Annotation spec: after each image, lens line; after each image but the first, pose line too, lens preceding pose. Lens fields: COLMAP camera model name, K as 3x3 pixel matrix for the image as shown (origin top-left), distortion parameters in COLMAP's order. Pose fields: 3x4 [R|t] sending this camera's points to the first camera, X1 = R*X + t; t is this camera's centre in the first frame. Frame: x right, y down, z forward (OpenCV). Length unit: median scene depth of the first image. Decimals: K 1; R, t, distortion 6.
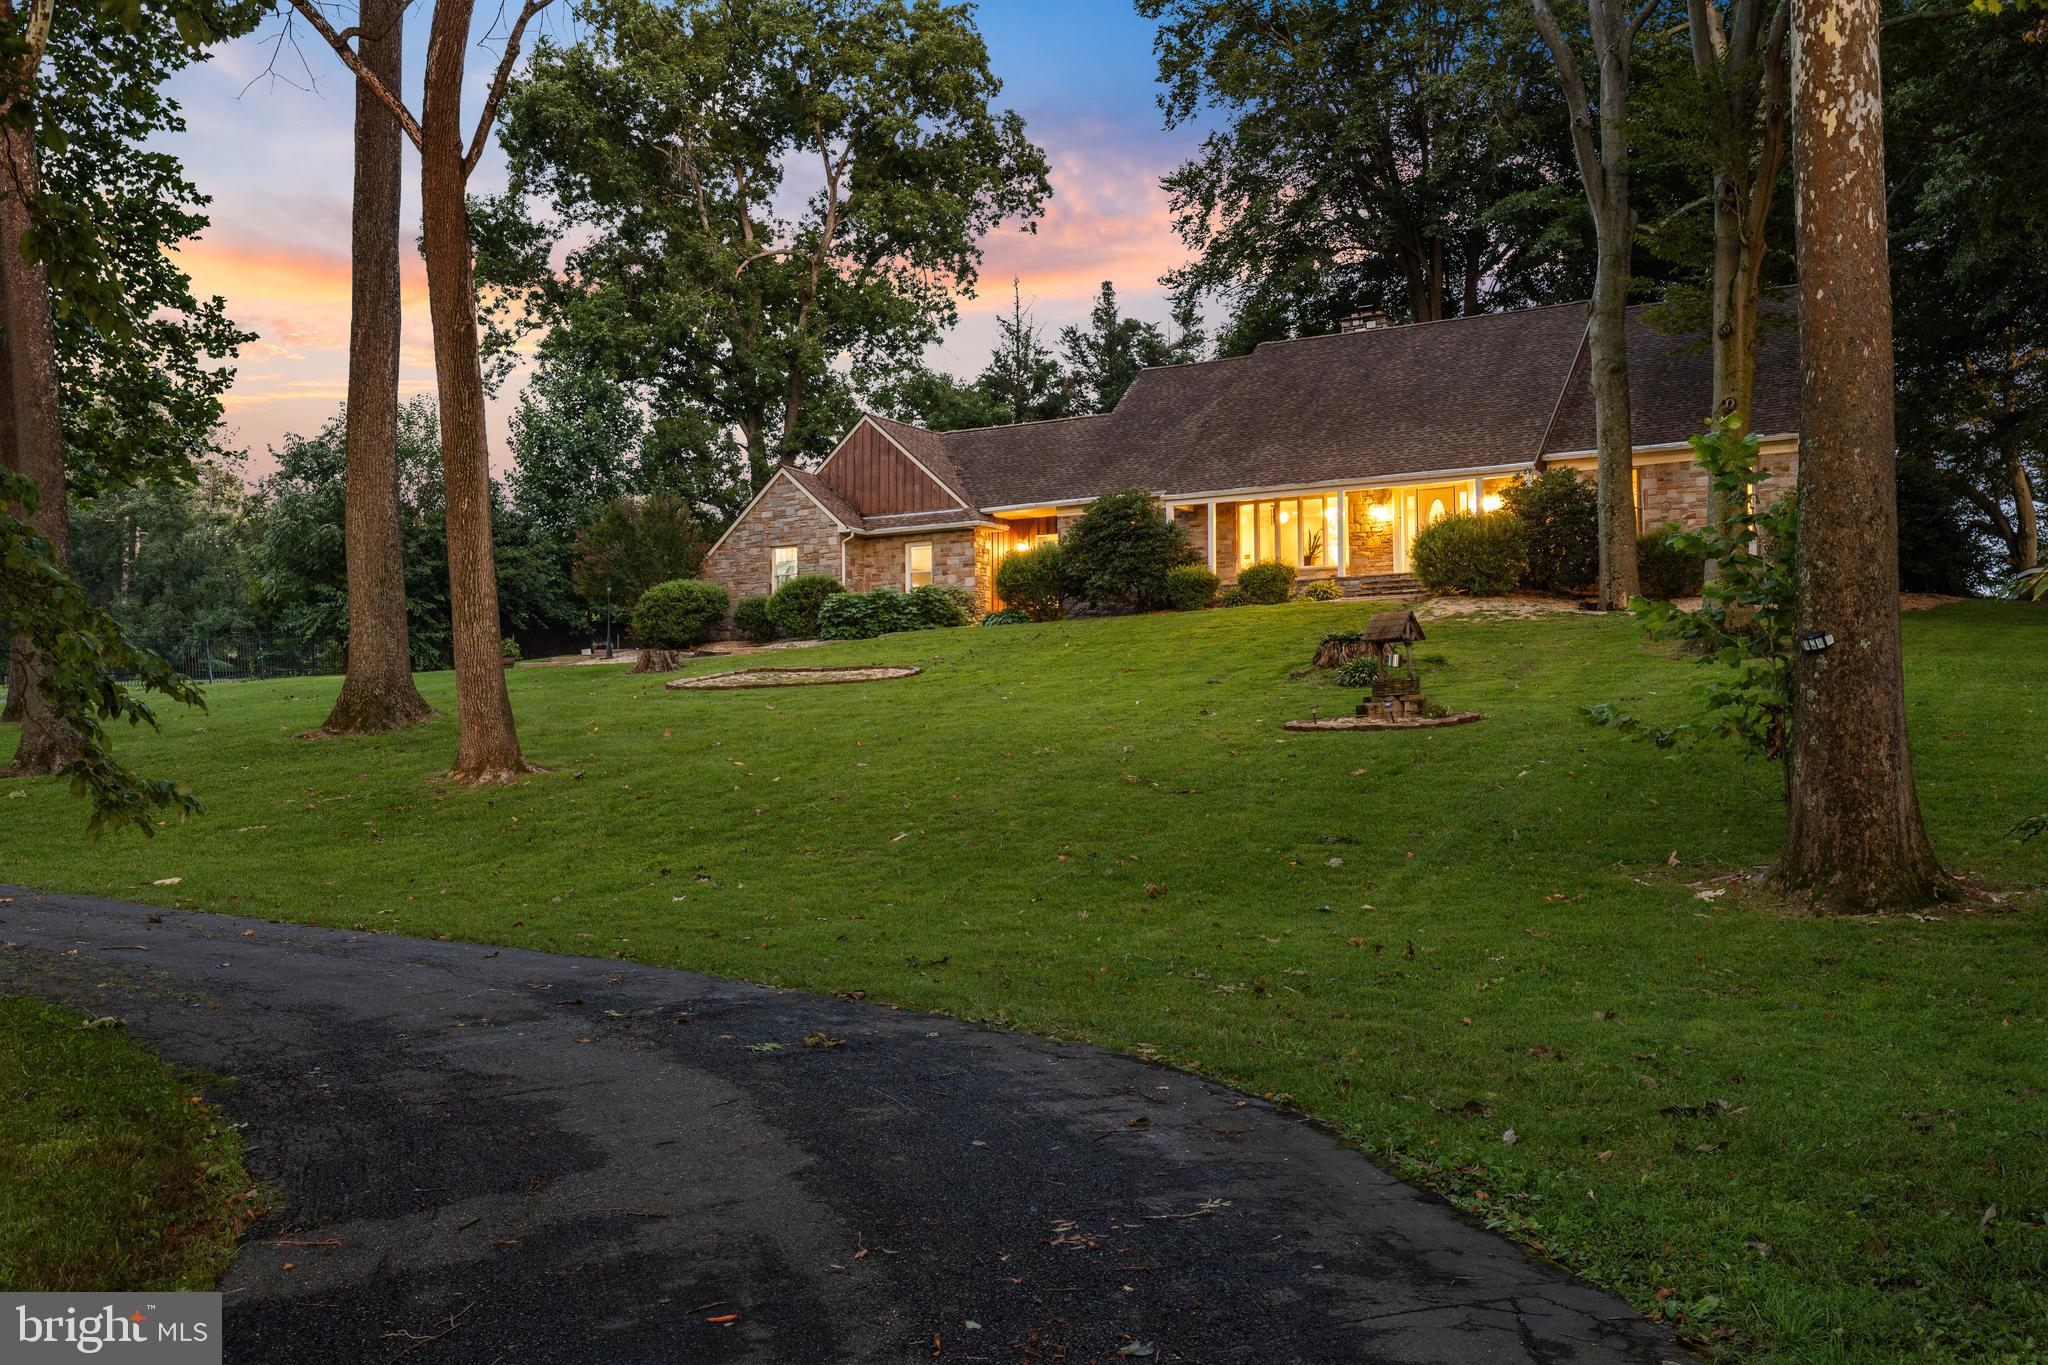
lens RADIAL K [[1997.3, 0, 1024.7], [0, 1997.3, 682.9], [0, 0, 1]] dist [0.025424, 0.000000]
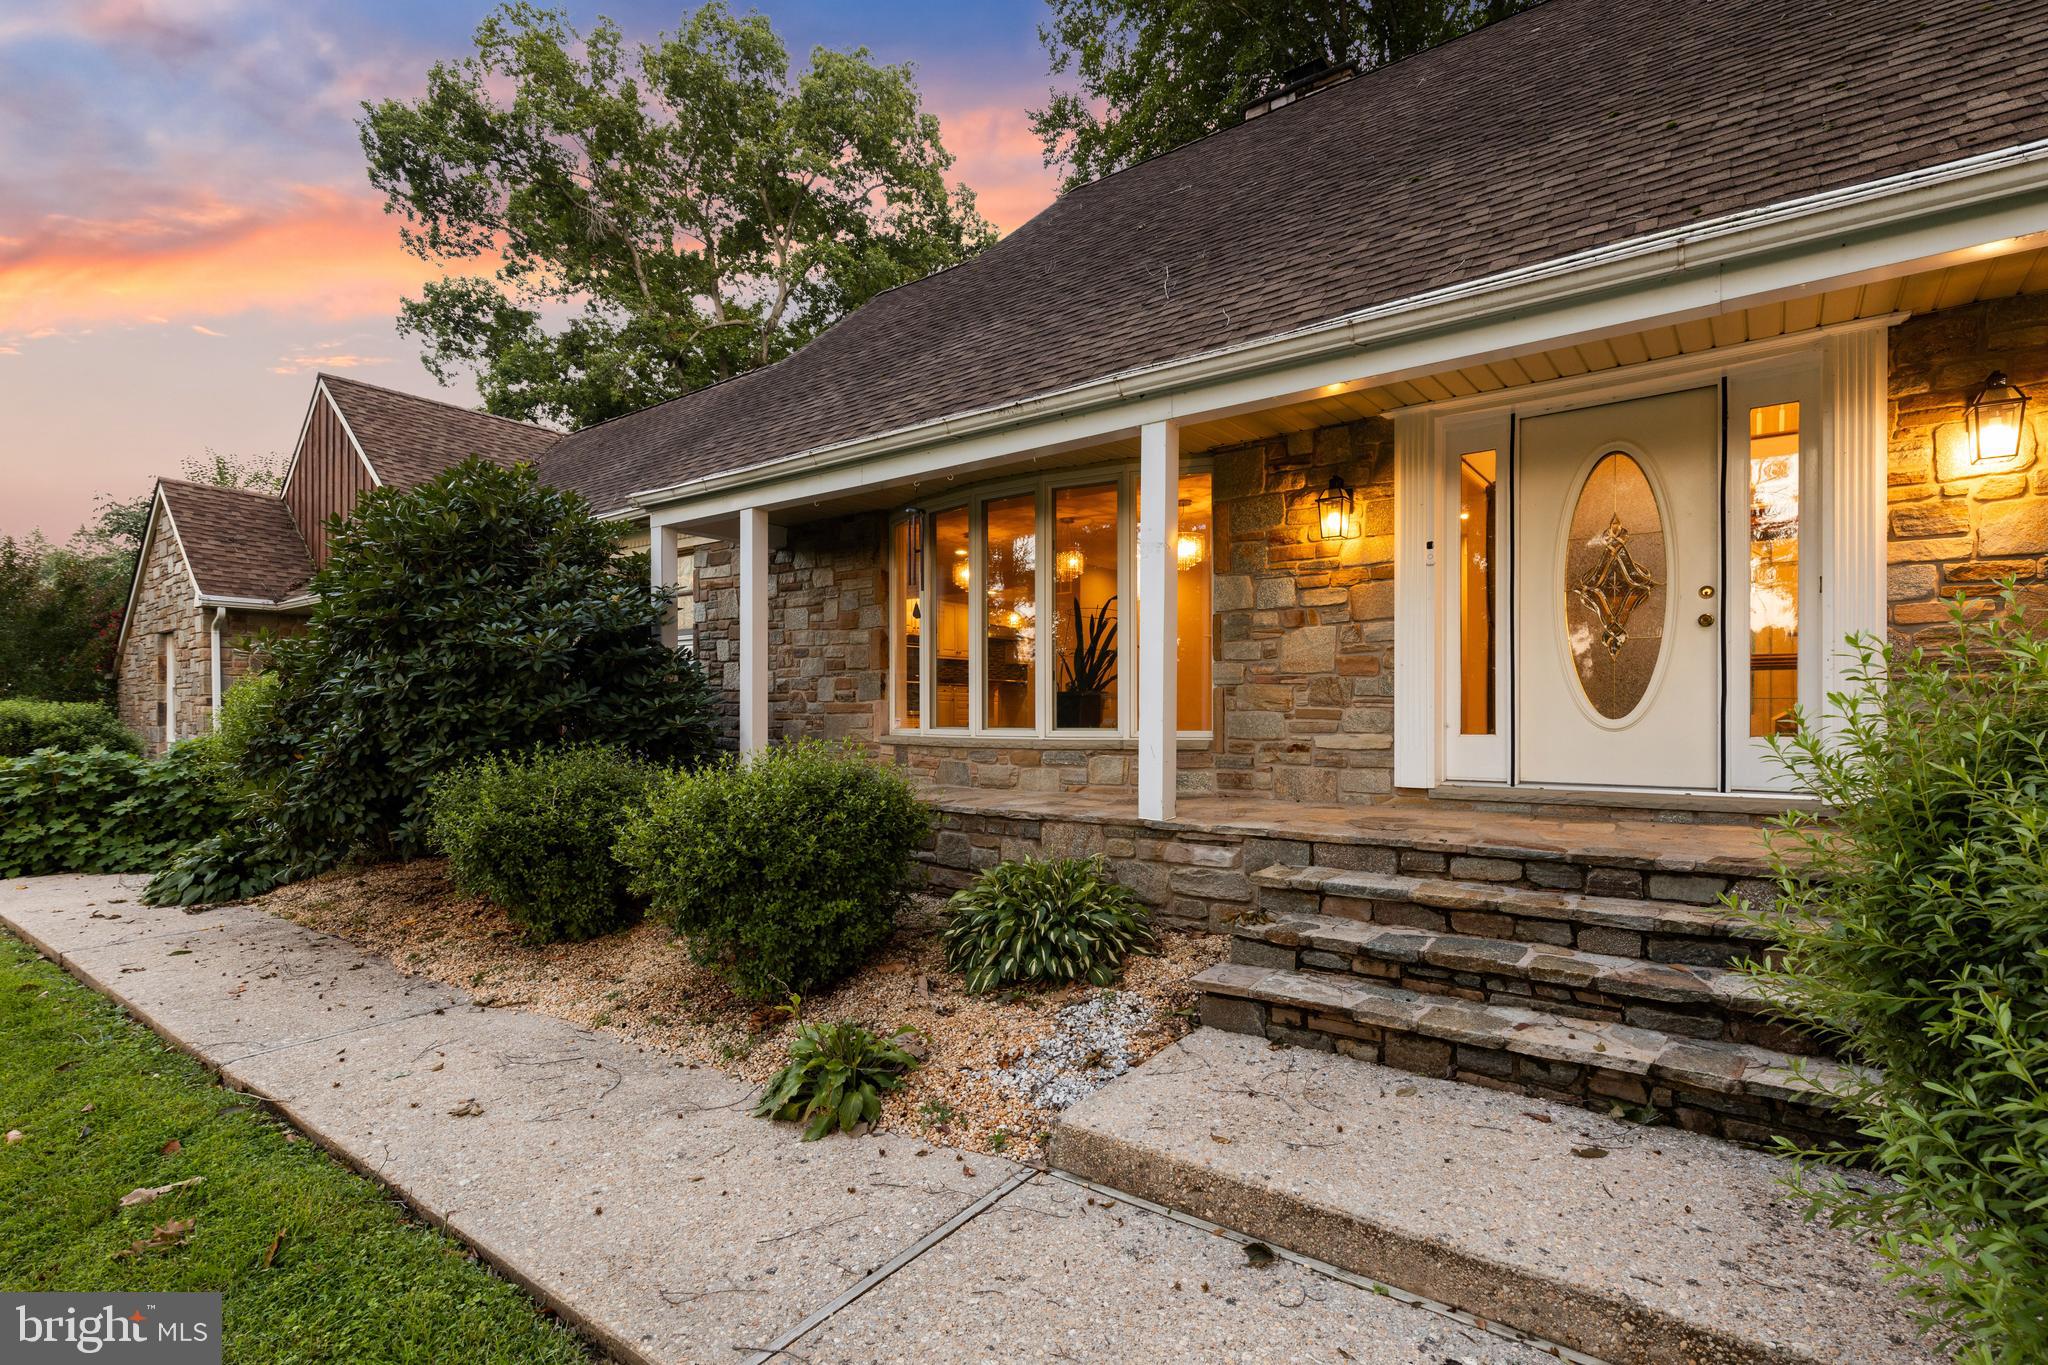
lens RADIAL K [[943.6, 0, 1046.0], [0, 943.6, 717.2], [0, 0, 1]] dist [0.001994, -0.000013]
pose [[0.994864, 0.004990, -0.101095, 0.136117], [0.001058, 0.998216, 0.059689, -0.061437], [0.101213, -0.059490, 0.993085, 0.782527]]
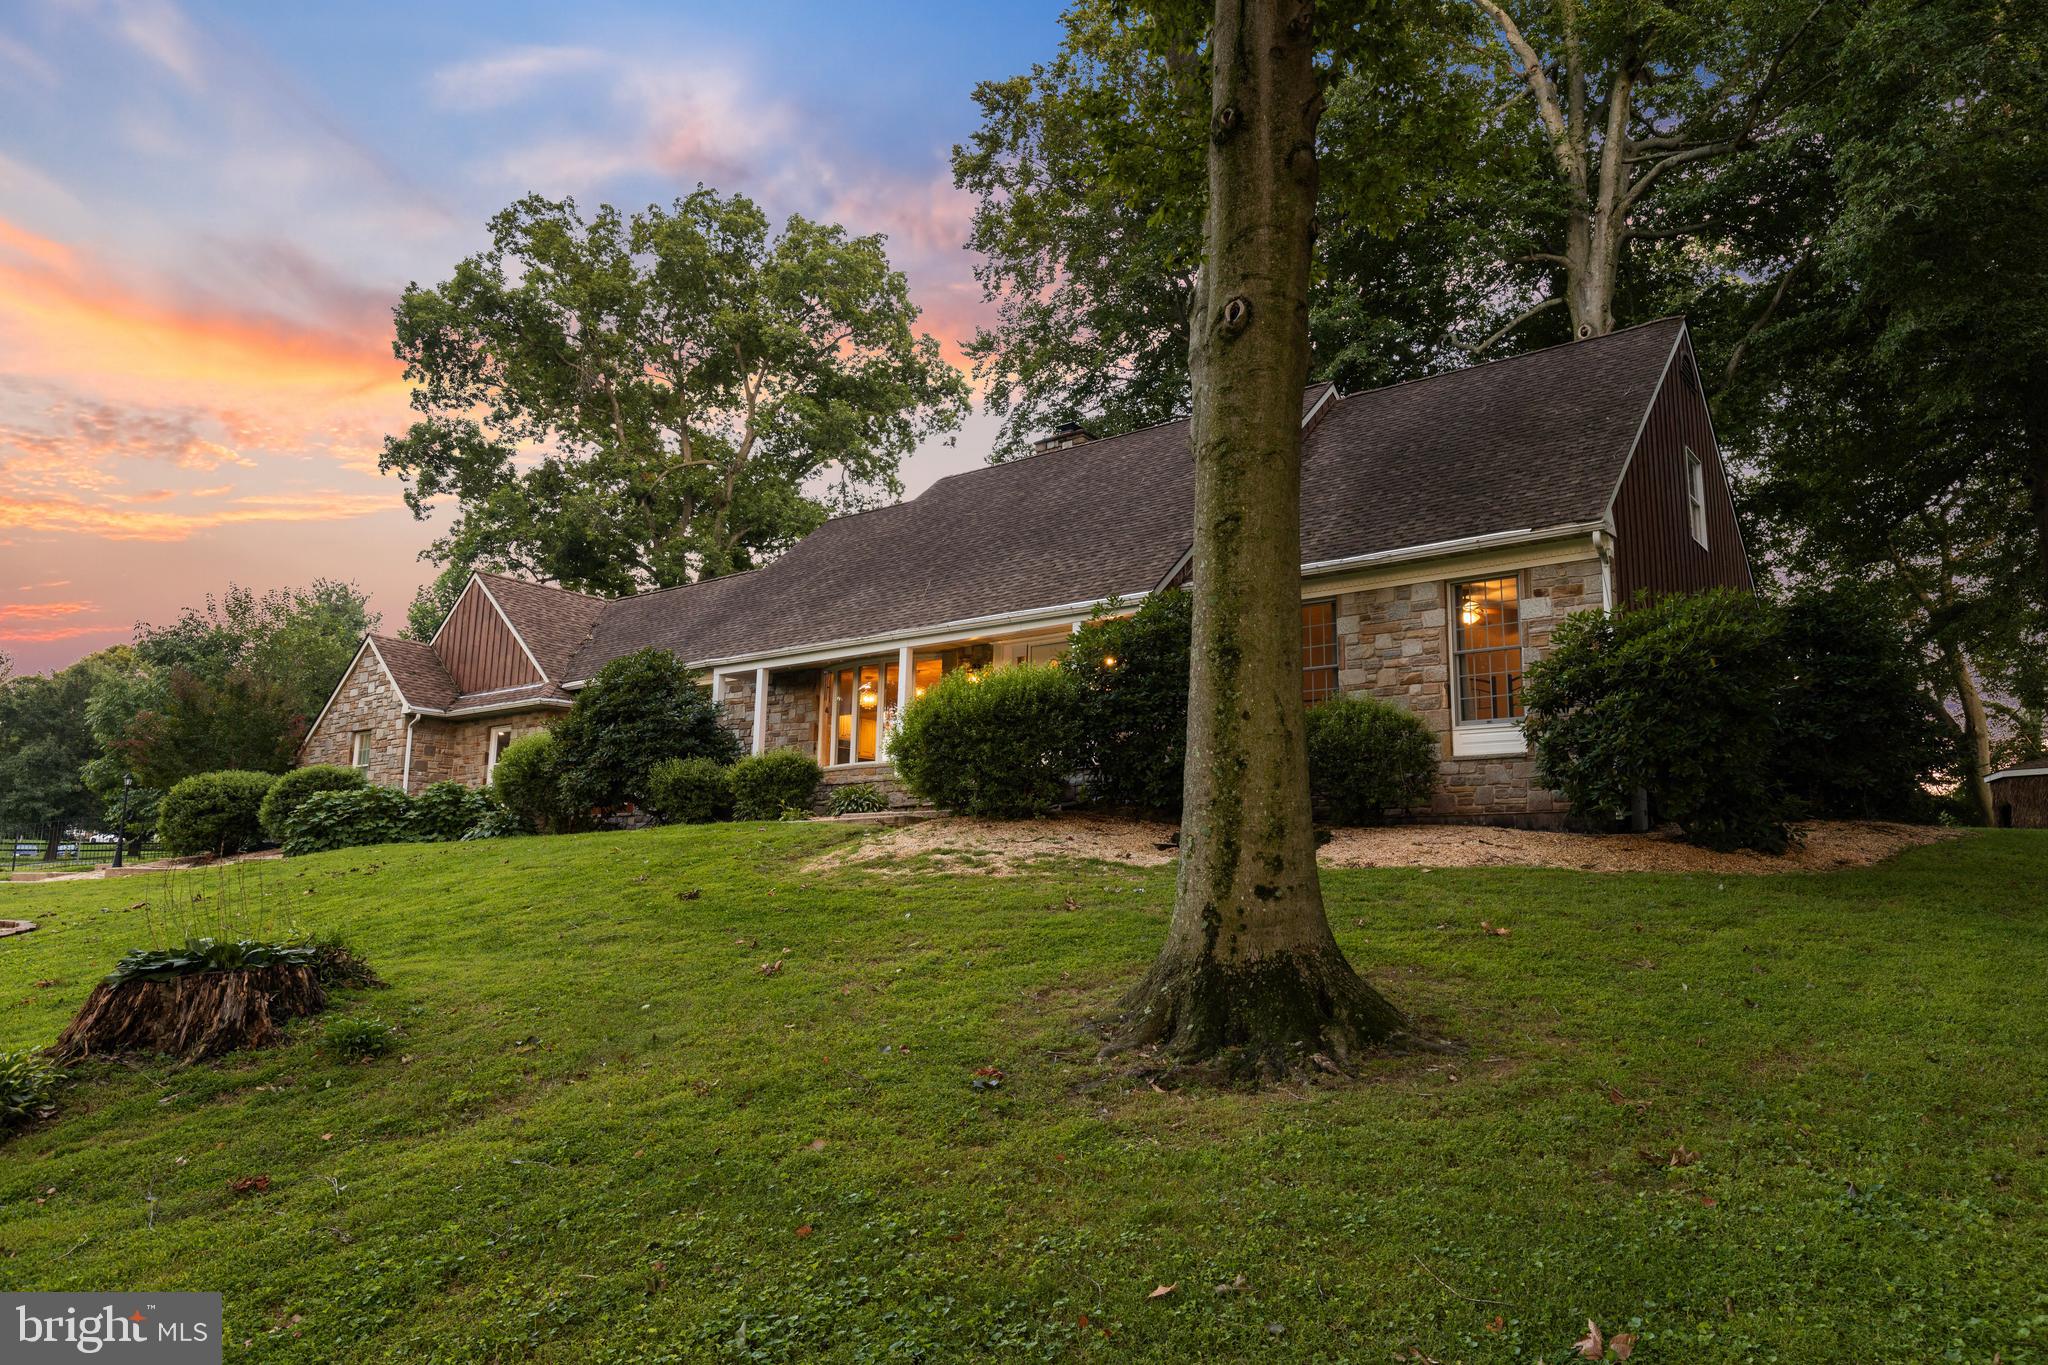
lens RADIAL K [[1337.8, 0, 1027.7], [0, 1337.8, 676.9], [0, 0, 1]] dist [0.019105, -0.000564]
pose [[0.990761, -0.000288, -0.135617, 0.225266], [-0.015690, 0.993039, -0.116734, -0.030841], [0.134707, 0.117784, 0.983860, 0.498882]]
